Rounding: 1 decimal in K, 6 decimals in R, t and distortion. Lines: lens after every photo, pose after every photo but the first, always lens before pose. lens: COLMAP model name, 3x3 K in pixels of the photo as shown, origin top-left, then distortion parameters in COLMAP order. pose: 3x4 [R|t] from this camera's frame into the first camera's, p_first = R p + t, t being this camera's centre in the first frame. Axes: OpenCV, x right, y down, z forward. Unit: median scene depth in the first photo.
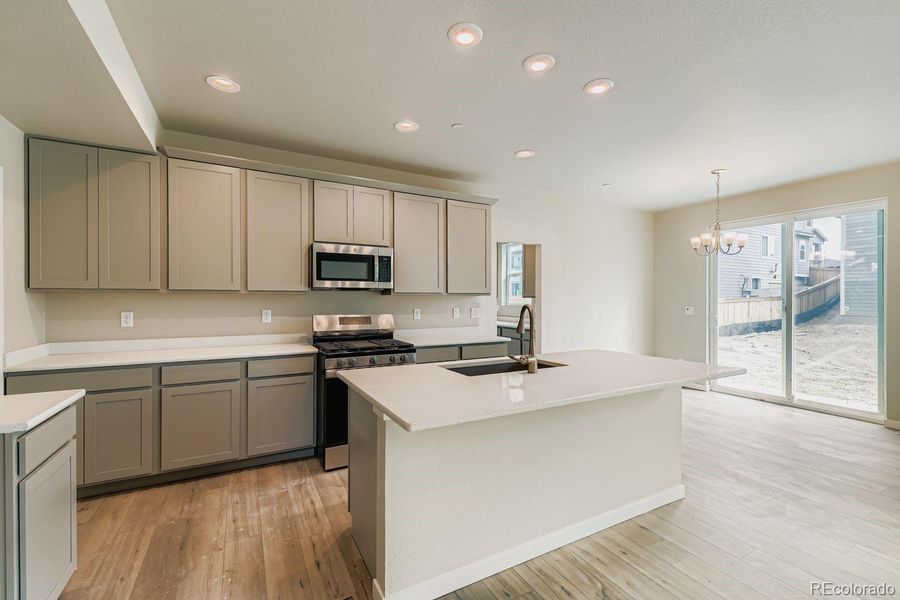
lens RADIAL K [[388.0, 0, 450.0], [0, 388.0, 300.0], [0, 0, 1]] dist [0.000105, 0.000013]
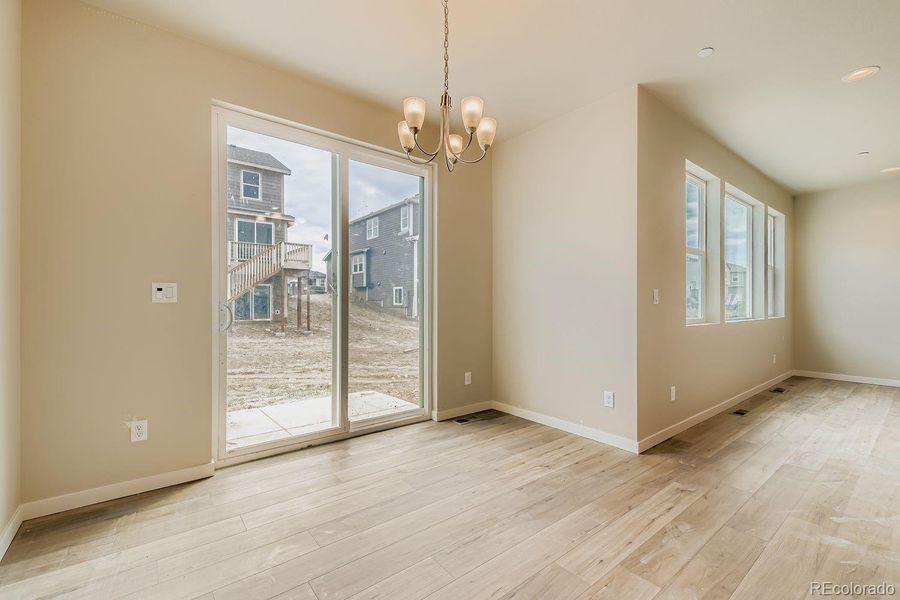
lens RADIAL K [[388.0, 0, 450.0], [0, 388.0, 300.0], [0, 0, 1]] dist [0.000105, 0.000013]
pose [[-0.174986, 0.007003, 0.984546, 0.206283], [0.003524, 0.999973, -0.006486, 0.046682], [-0.984565, 0.002334, -0.175006, 0.944860]]
